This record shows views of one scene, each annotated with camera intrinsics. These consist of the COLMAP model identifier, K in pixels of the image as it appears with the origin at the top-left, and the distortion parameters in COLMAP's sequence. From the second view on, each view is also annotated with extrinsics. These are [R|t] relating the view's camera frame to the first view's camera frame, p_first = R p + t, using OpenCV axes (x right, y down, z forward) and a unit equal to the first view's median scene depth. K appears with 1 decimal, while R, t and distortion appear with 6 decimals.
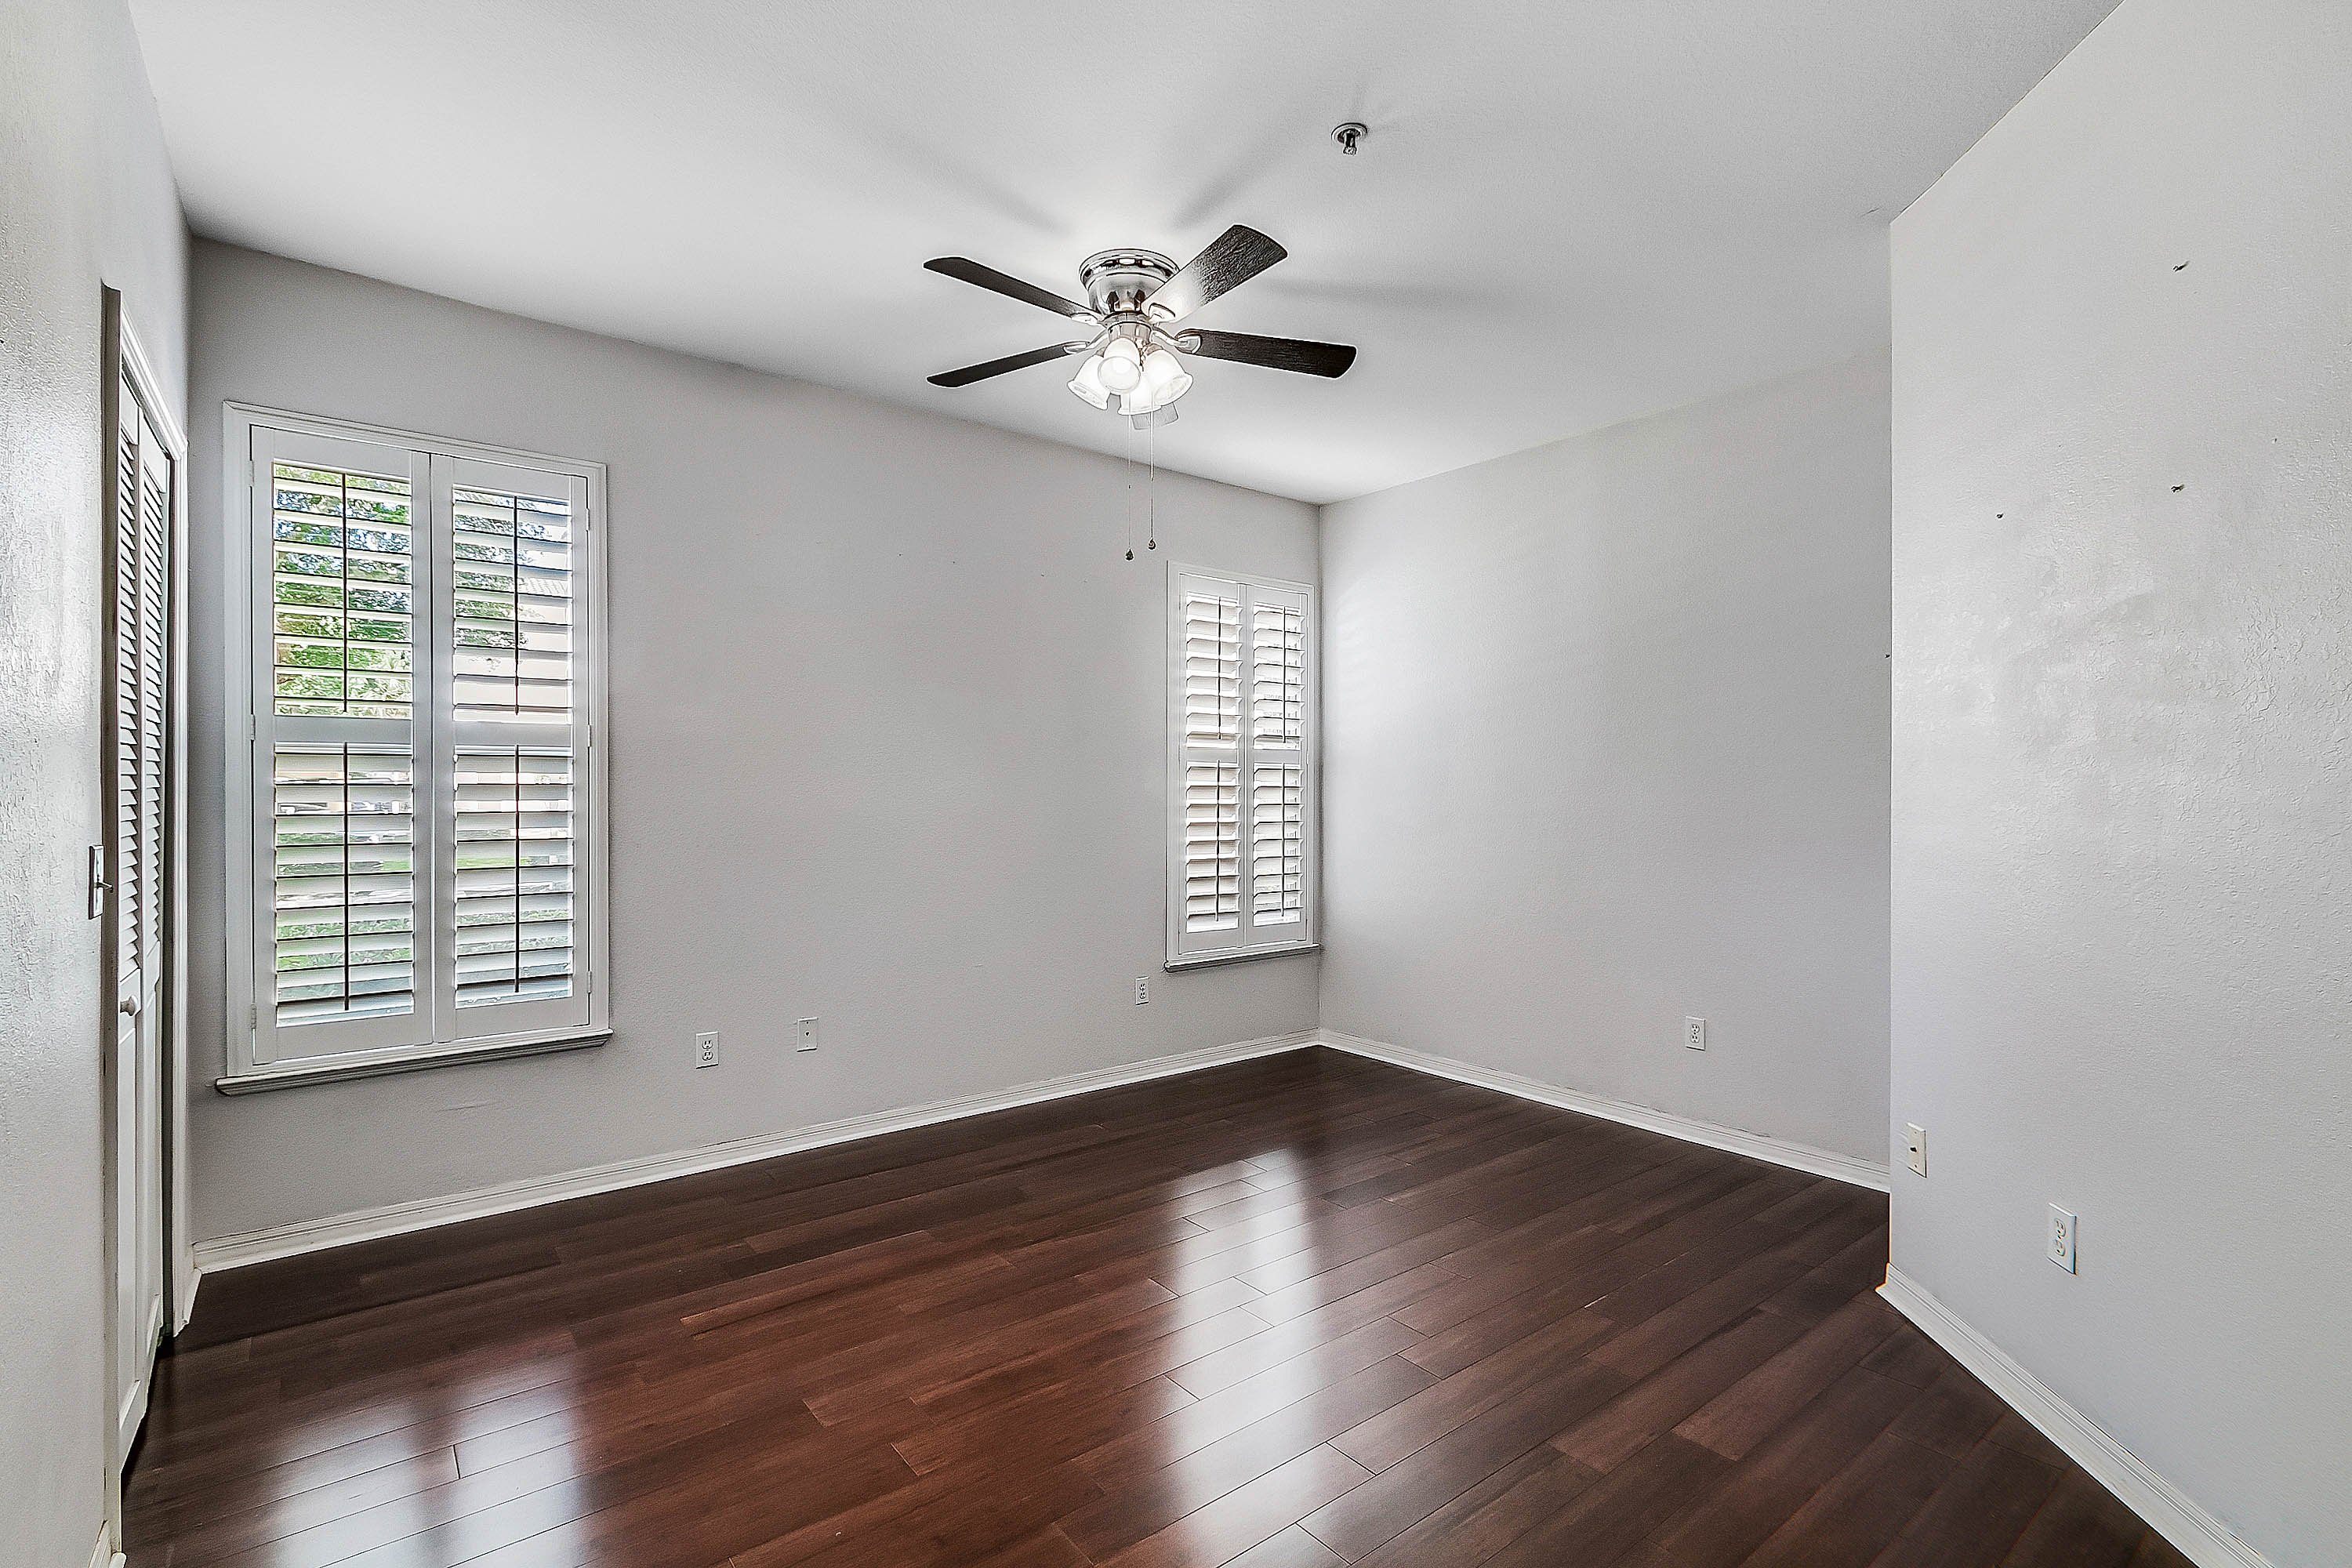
lens RADIAL K [[1070.8, 0, 1150.3], [0, 1070.8, 768.7], [0, 0, 1]] dist [0.000030, 0.000274]
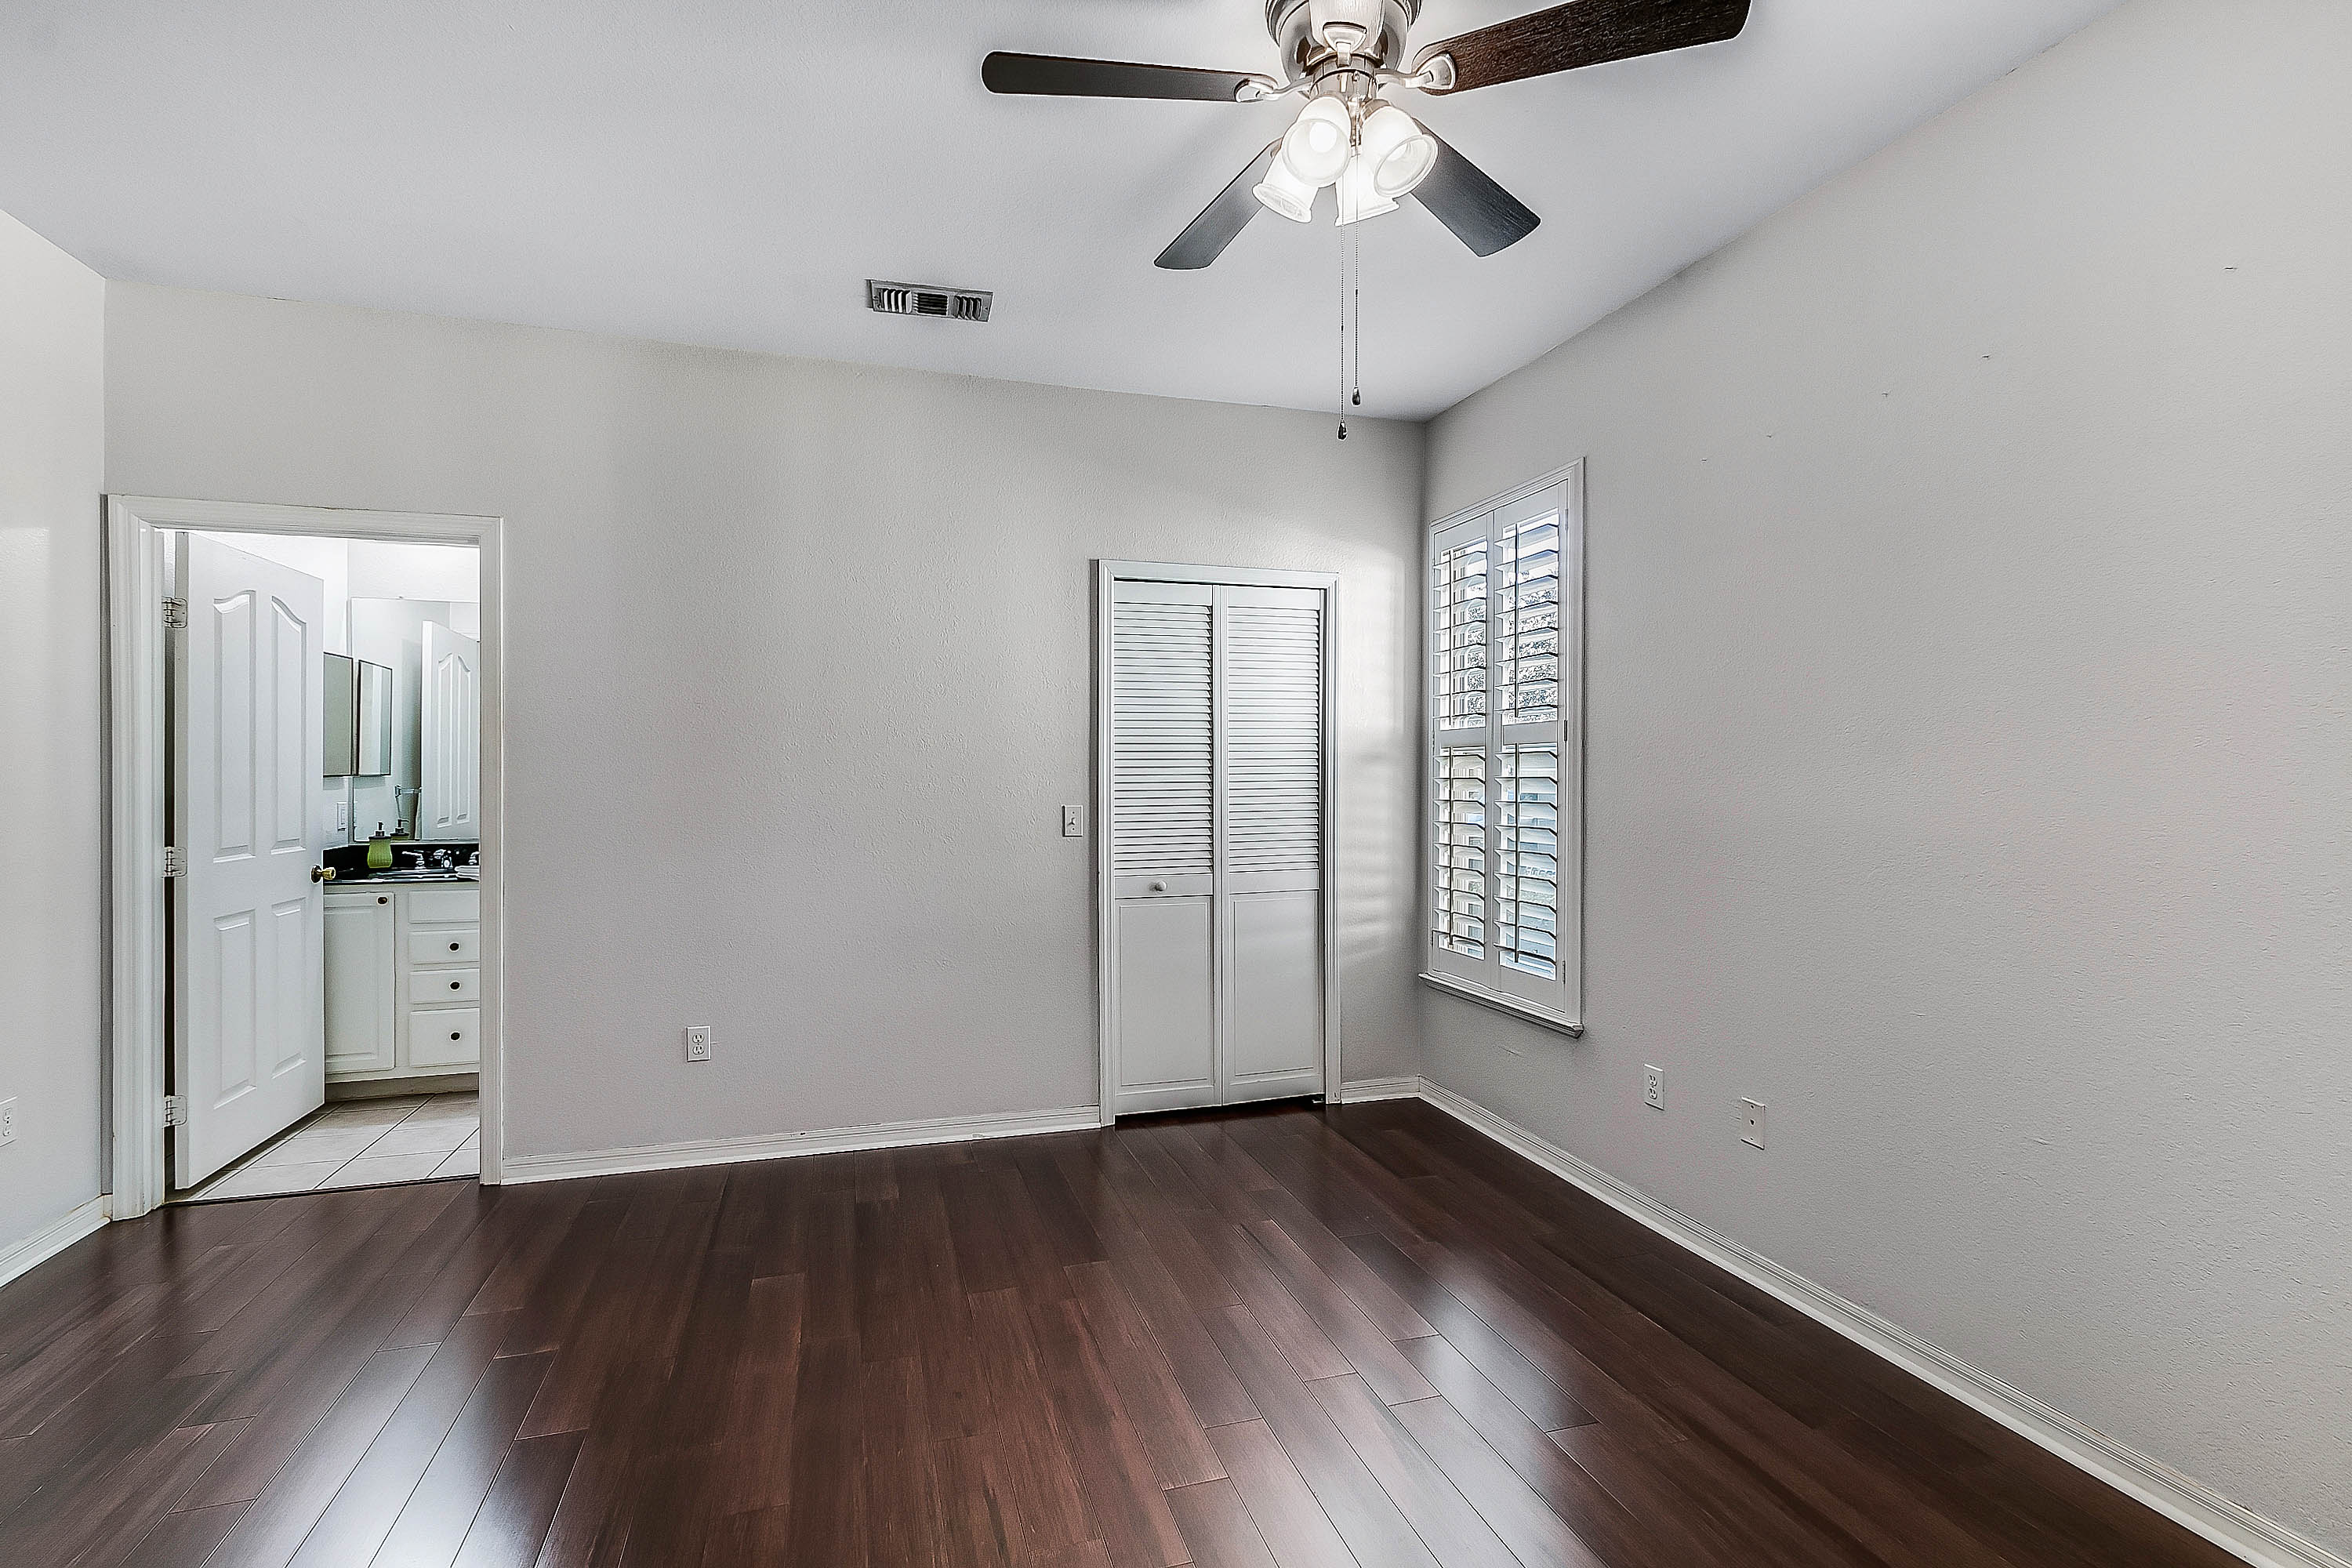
lens RADIAL K [[1081.7, 0, 1167.3], [0, 1081.7, 780.4], [0, 0, 1]] dist [0.001907, 0.000605]
pose [[-0.343909, 0.013841, -0.938901, 0.585939], [0.021952, 0.999737, 0.006697, 0.001879], [0.938746, -0.018308, -0.344122, 1.032453]]
